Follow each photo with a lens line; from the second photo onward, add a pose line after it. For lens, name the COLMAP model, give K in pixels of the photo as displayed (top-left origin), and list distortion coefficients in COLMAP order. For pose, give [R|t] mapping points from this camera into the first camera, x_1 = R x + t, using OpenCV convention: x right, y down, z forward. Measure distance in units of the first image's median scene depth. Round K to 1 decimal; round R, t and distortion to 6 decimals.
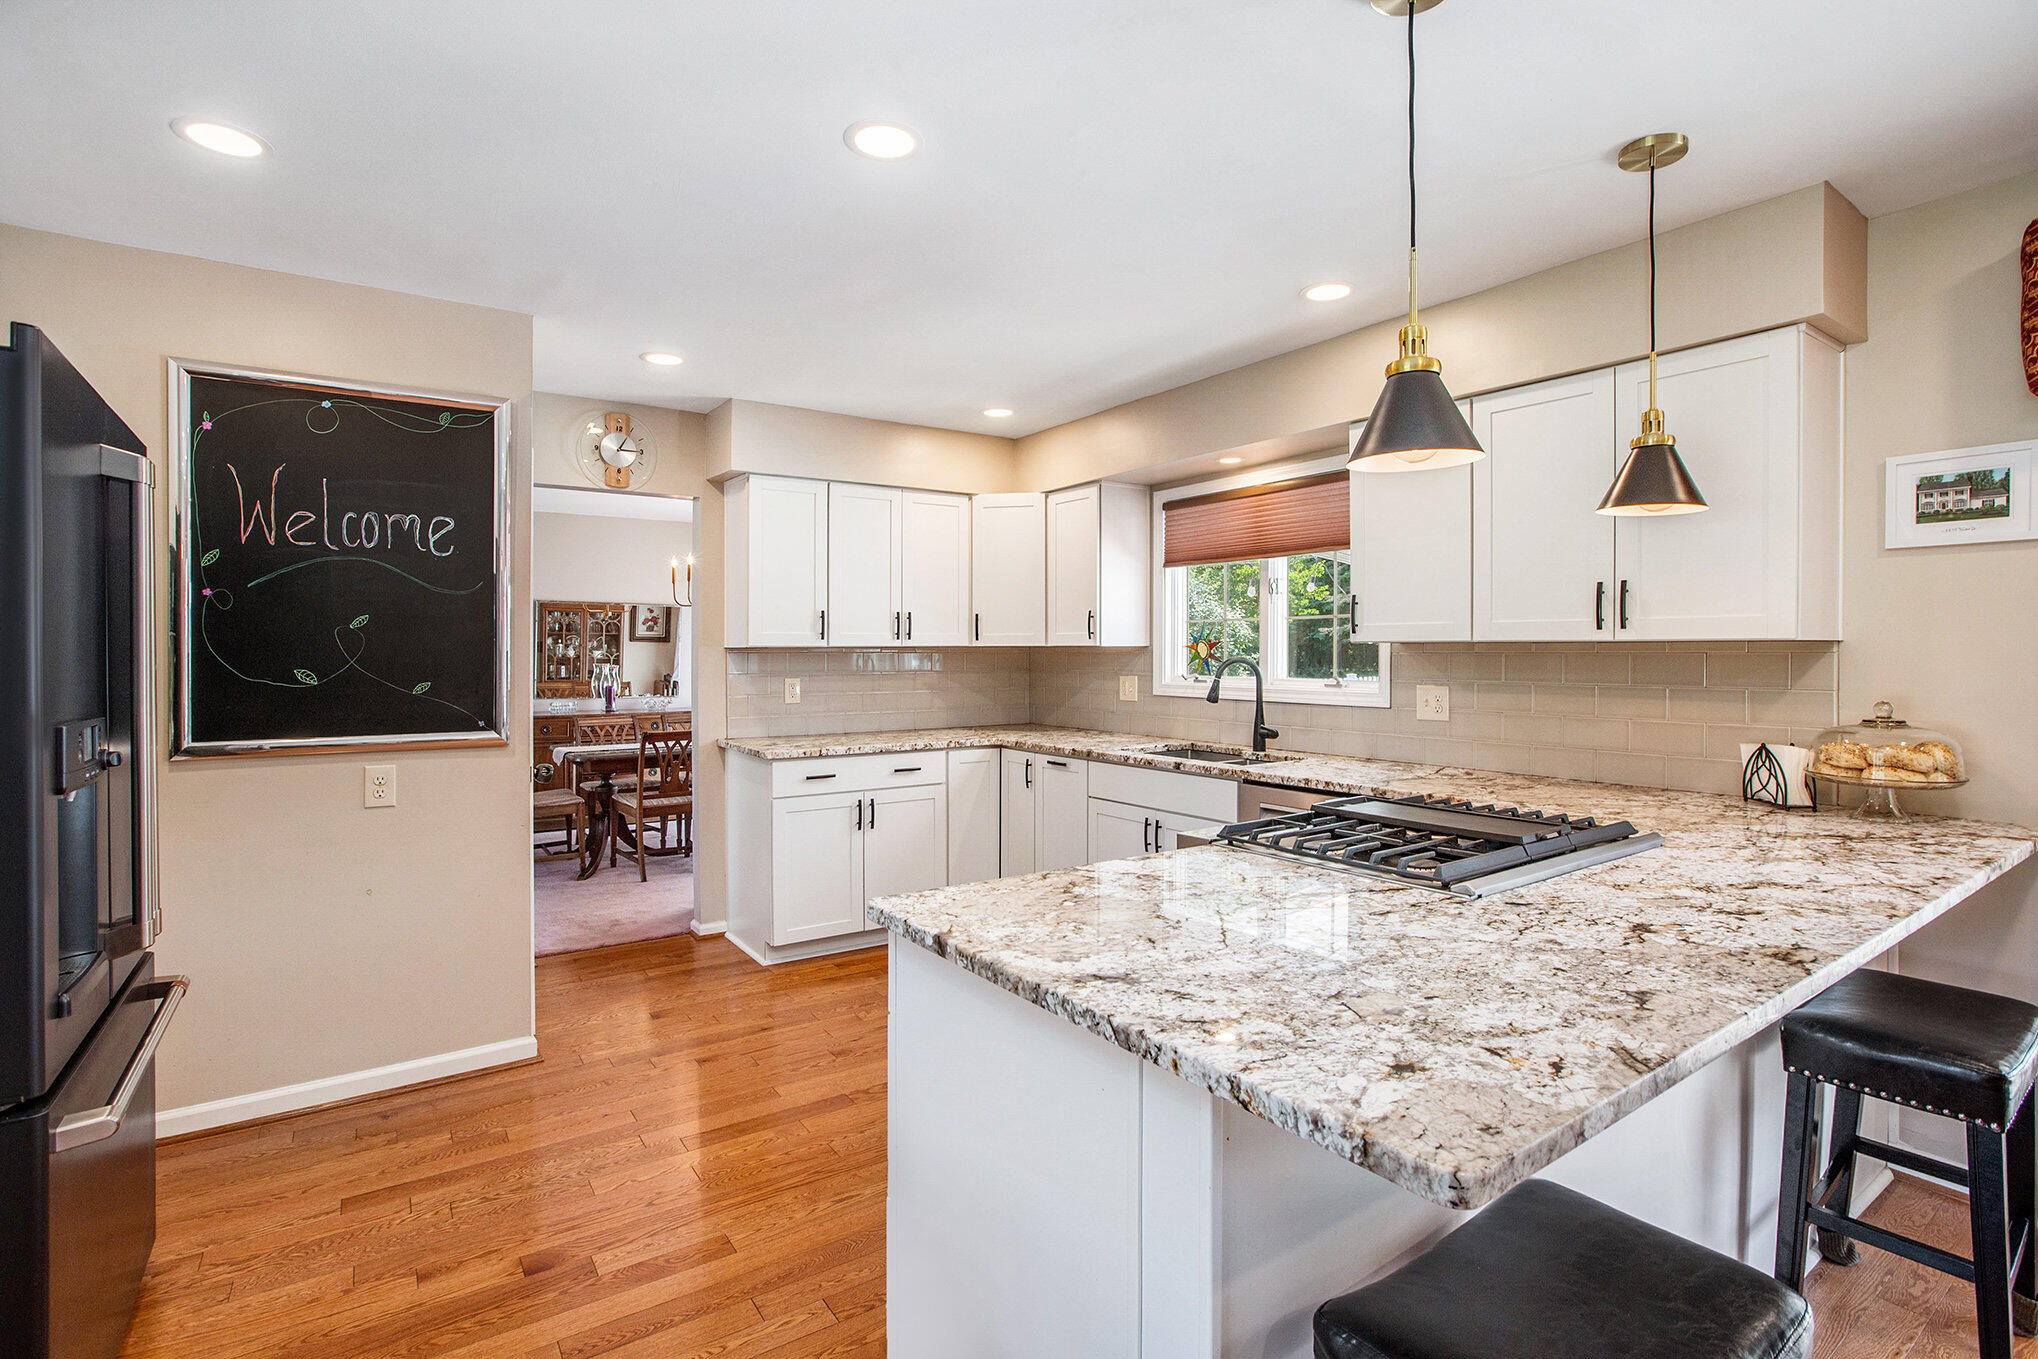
lens RADIAL K [[975.0, 0, 1029.3], [0, 975.0, 655.8], [0, 0, 1]] dist [-0.000623, 0.000773]
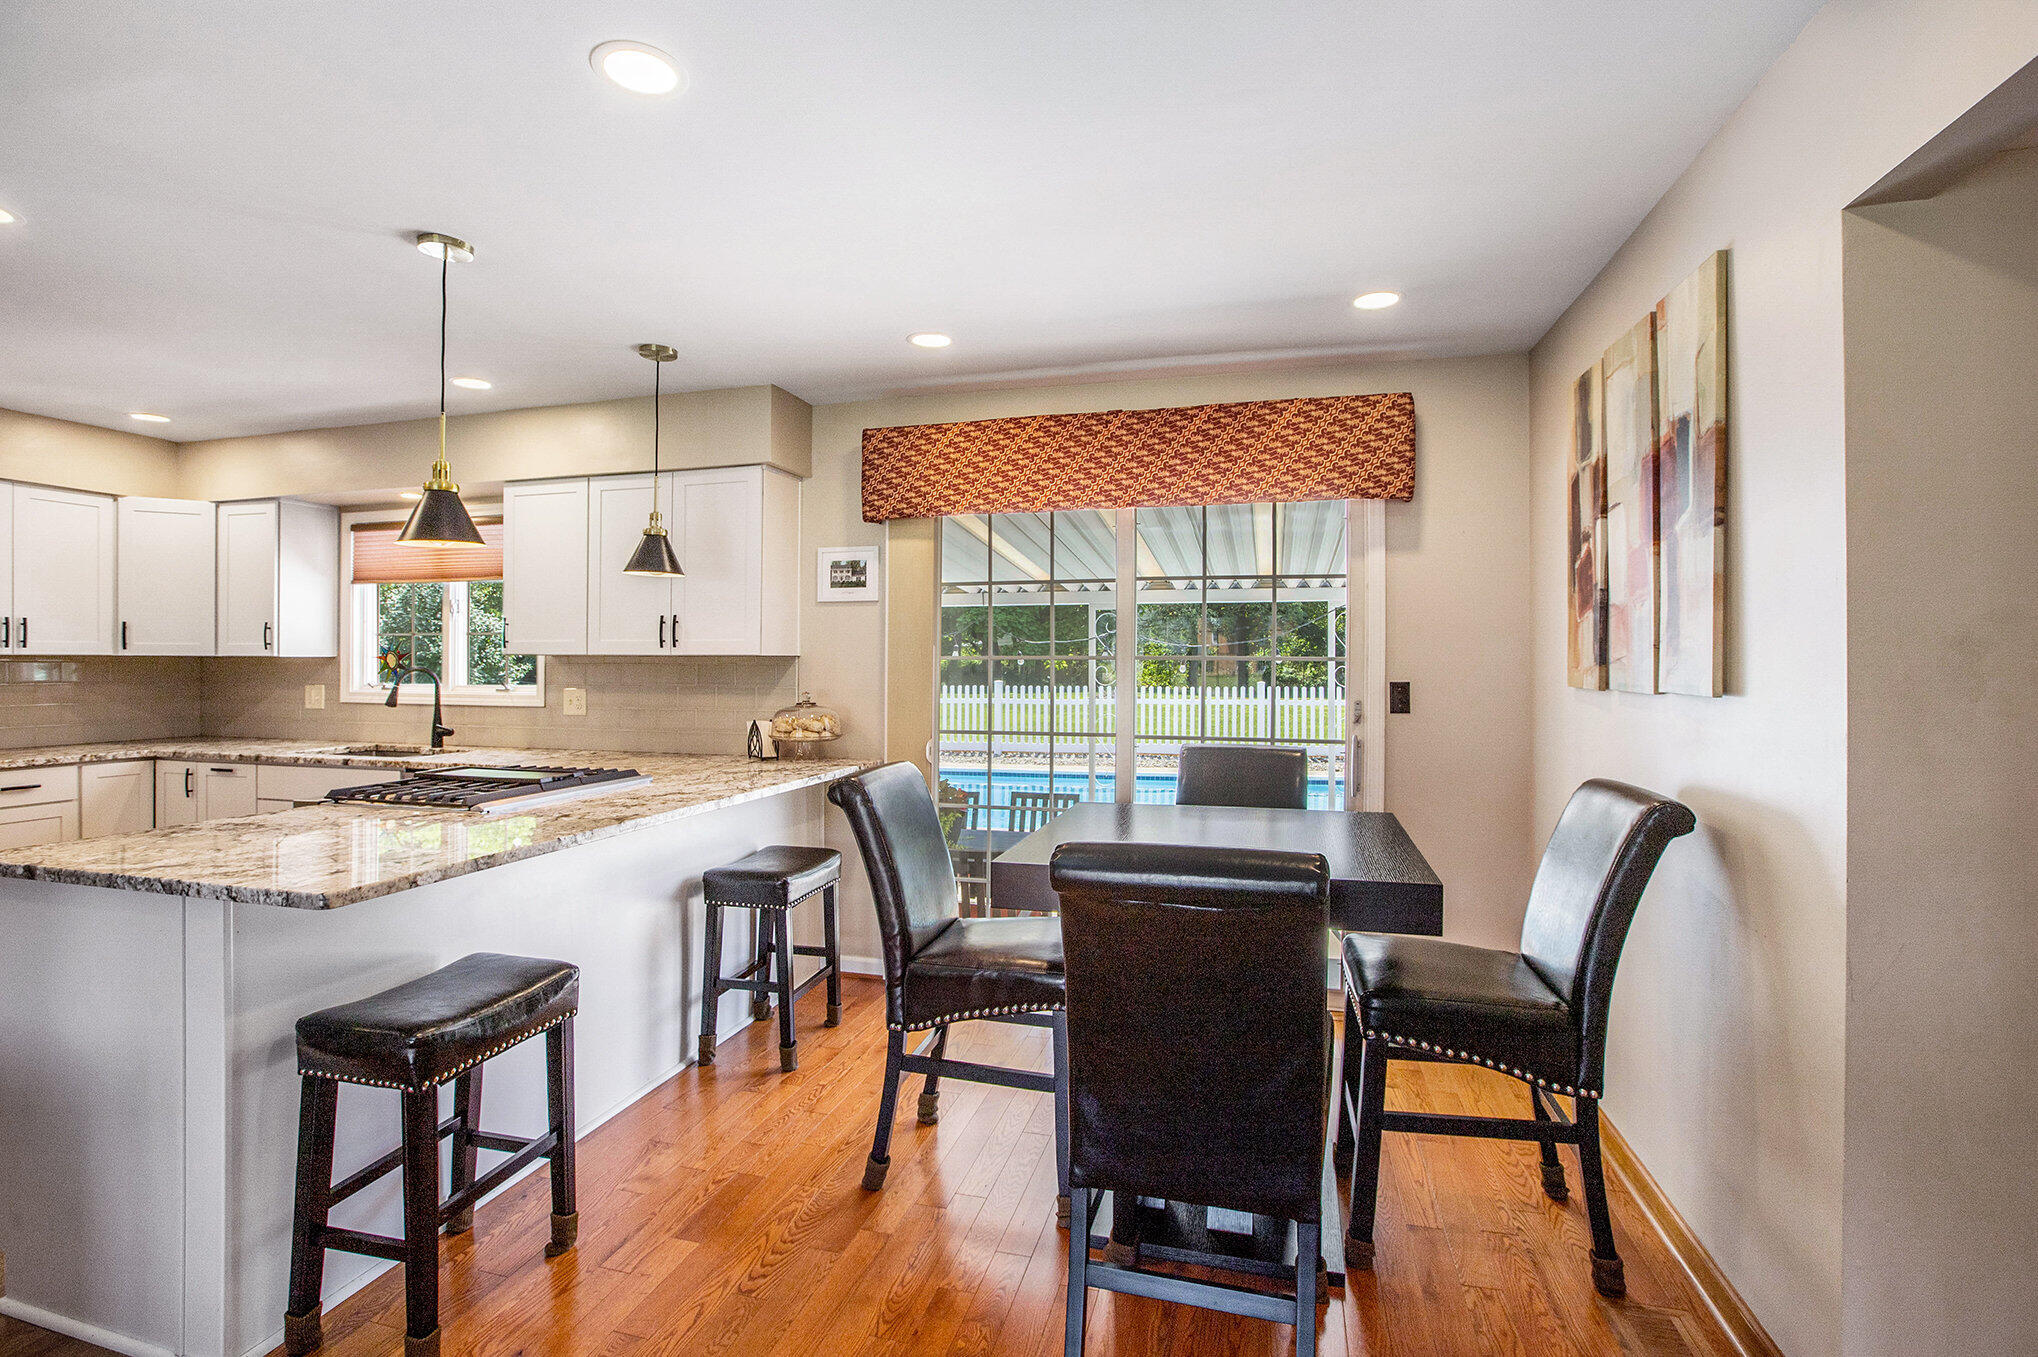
lens RADIAL K [[978.3, 0, 971.0], [0, 978.3, 661.0], [0, 0, 1]] dist [-0.003501, 0.005877]
pose [[0.805184, 0.001670, 0.593023, 0.055518], [0.000984, 0.999991, -0.004153, -0.000149], [-0.593025, 0.003928, 0.805175, -0.323801]]
